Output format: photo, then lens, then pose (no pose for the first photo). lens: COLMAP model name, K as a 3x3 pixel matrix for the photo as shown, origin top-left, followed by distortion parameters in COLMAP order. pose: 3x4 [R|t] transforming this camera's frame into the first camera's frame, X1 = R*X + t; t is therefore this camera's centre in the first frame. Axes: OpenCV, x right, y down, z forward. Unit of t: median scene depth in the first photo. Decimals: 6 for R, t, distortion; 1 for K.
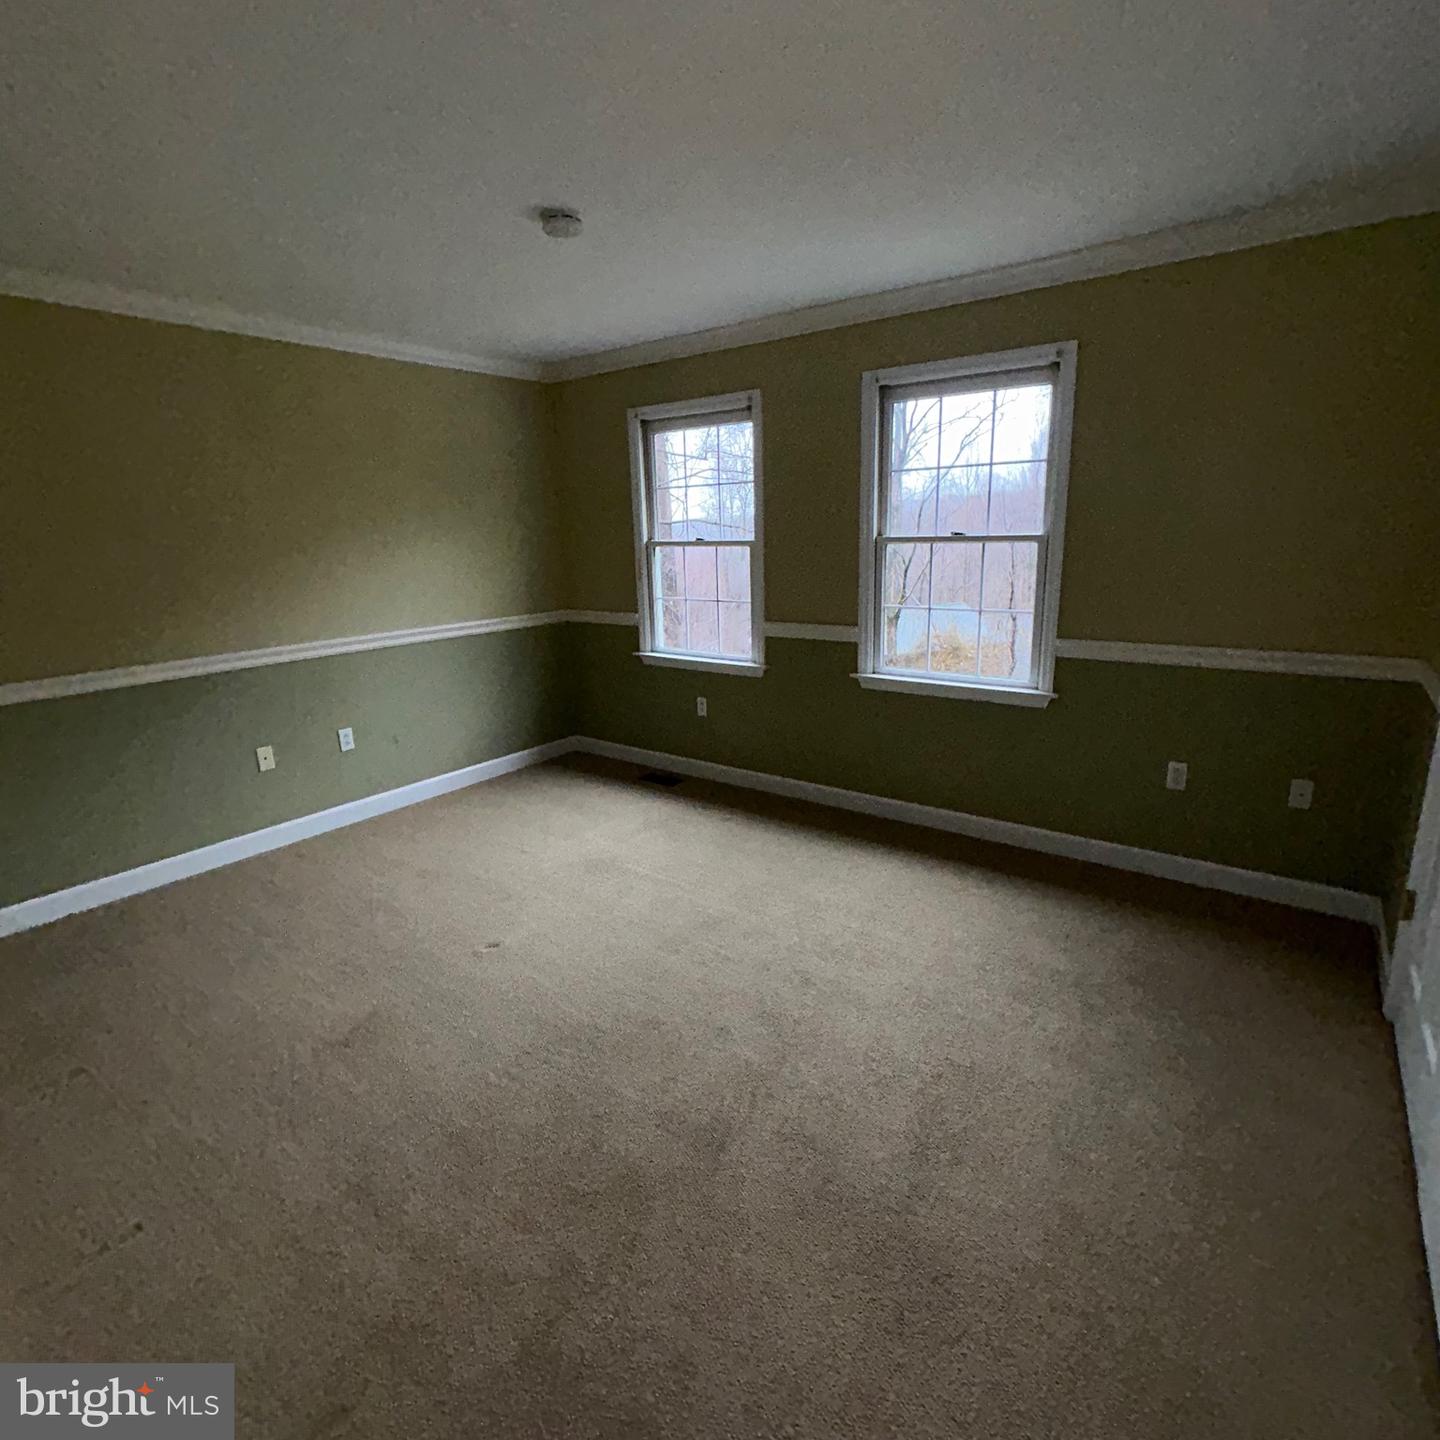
lens RADIAL K [[750.0, 0, 720.0], [0, 750.0, 720.0], [0, 0, 1]] dist [-0.019895, -0.000156]
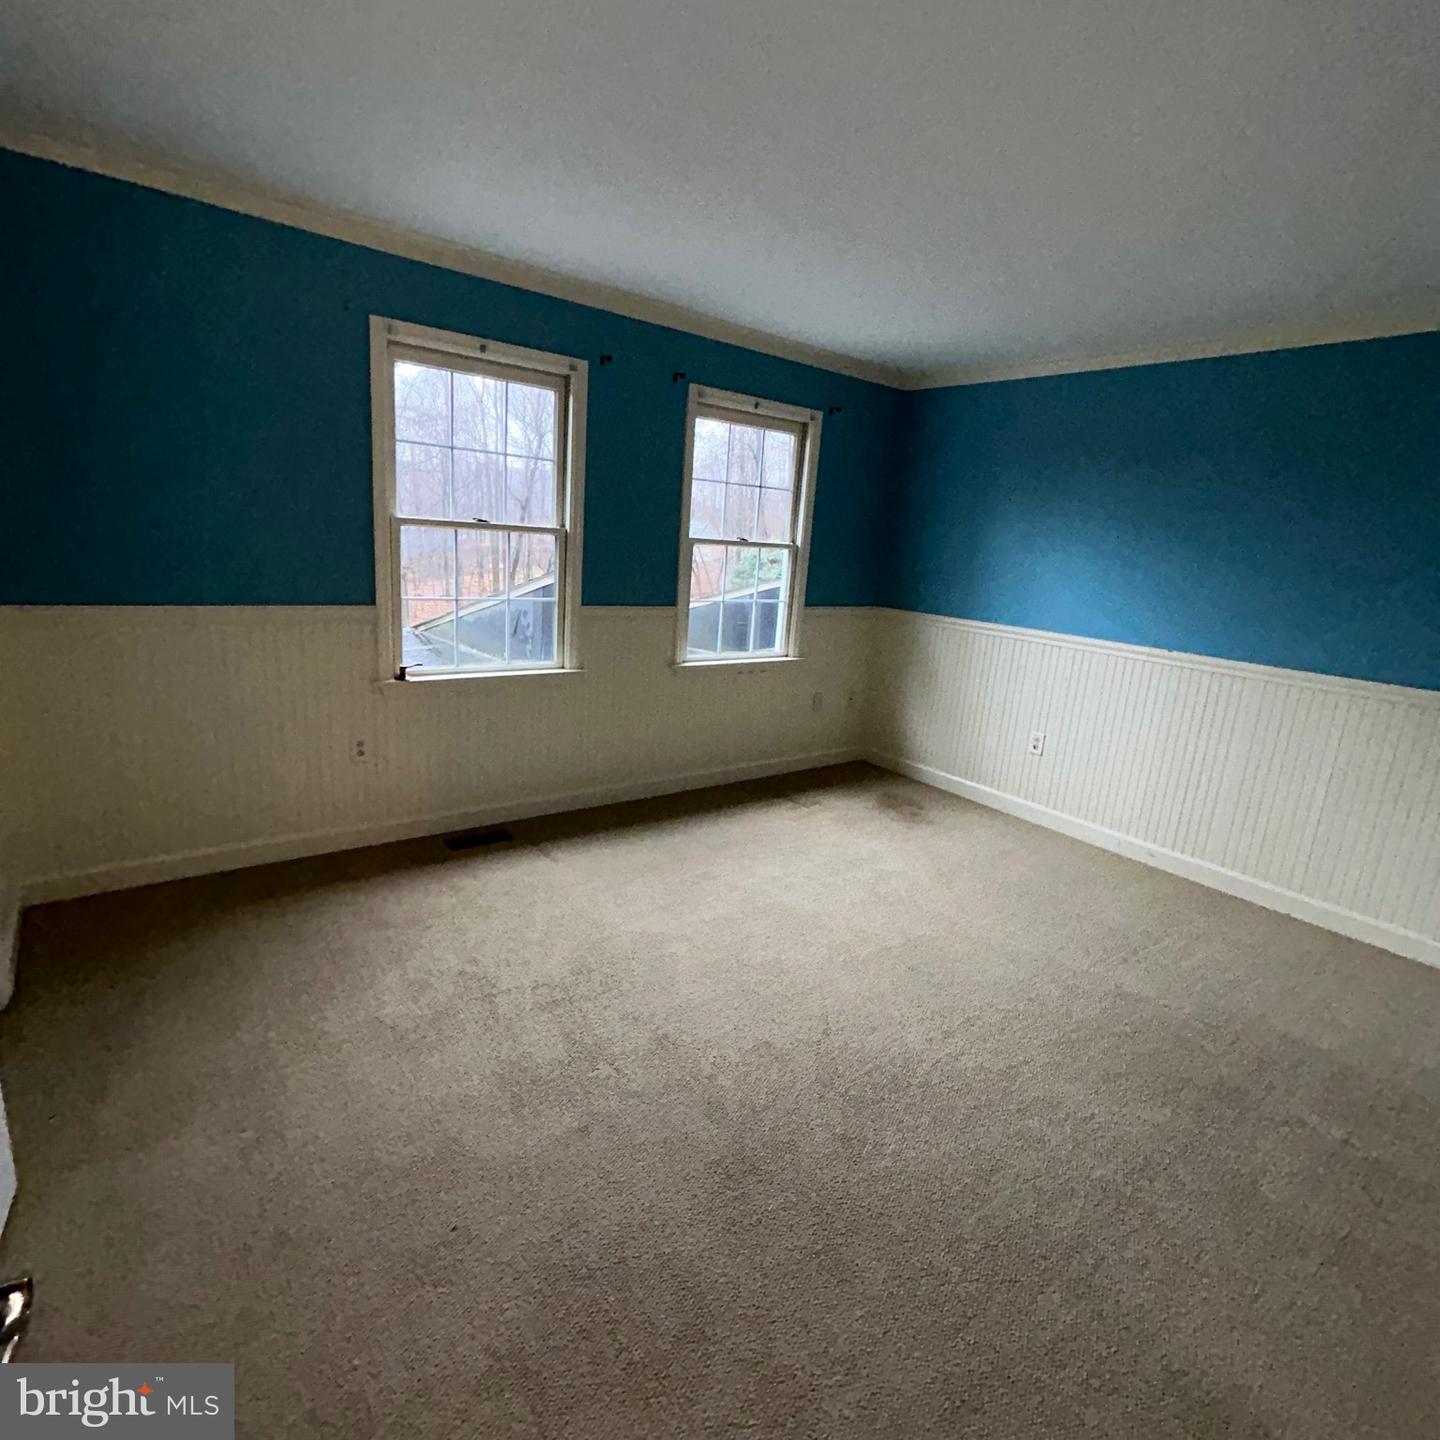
lens RADIAL K [[772.0, 0, 720.3], [0, 772.0, 712.4], [0, 0, 1]] dist [-0.002523, 0.002138]
pose [[0.267137, -0.173434, 0.947923, -0.774853], [0.152597, 0.978873, 0.136093, -0.121303], [-0.951500, 0.108295, 0.287959, 0.571494]]
